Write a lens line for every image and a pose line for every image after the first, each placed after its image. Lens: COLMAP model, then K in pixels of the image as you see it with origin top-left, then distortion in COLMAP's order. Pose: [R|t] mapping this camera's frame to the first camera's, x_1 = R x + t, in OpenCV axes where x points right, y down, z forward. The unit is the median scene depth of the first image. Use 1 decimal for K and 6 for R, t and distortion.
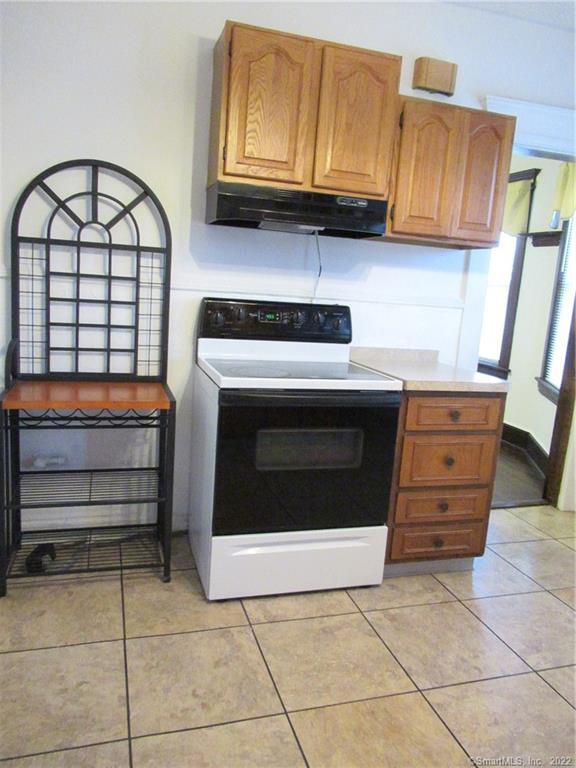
lens RADIAL K [[571.8, 0, 283.8], [0, 571.8, 381.6], [0, 0, 1]] dist [-0.010845, -0.003155]
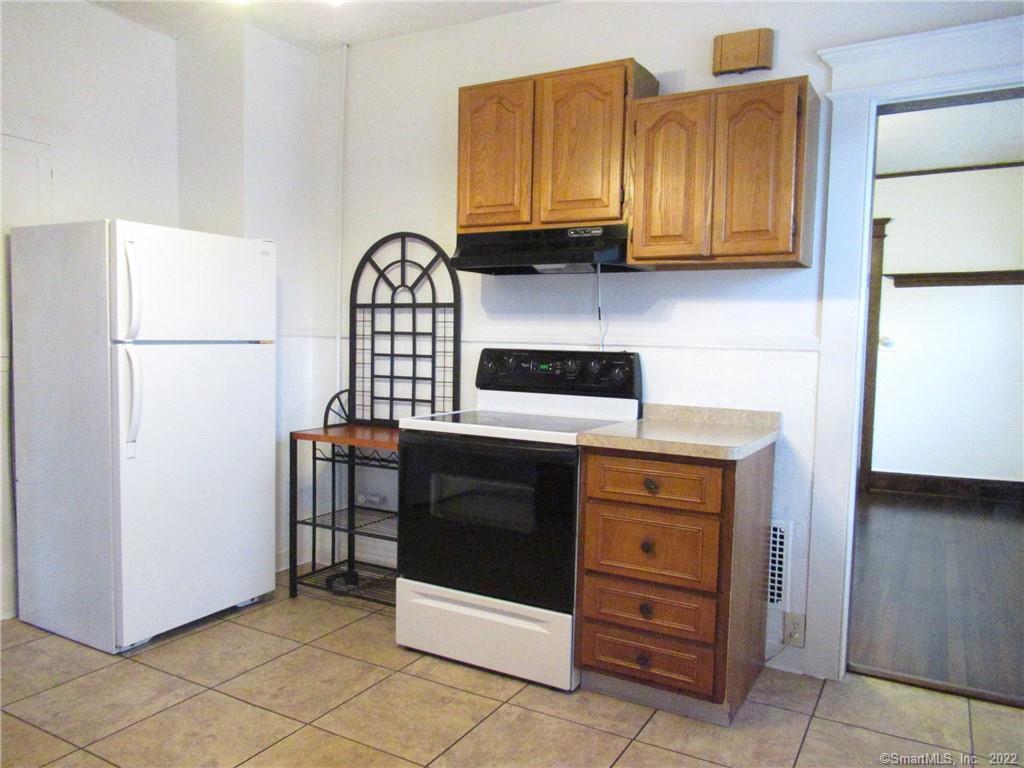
lens RADIAL K [[762.3, 0, 507.9], [0, 762.3, 386.3], [0, 0, 1]] dist [-0.010845, -0.003155]
pose [[0.685070, -0.009426, -0.728416, 0.891855], [-0.095617, 0.990102, -0.102739, 0.050516], [0.722175, 0.140032, 0.677388, 0.159227]]
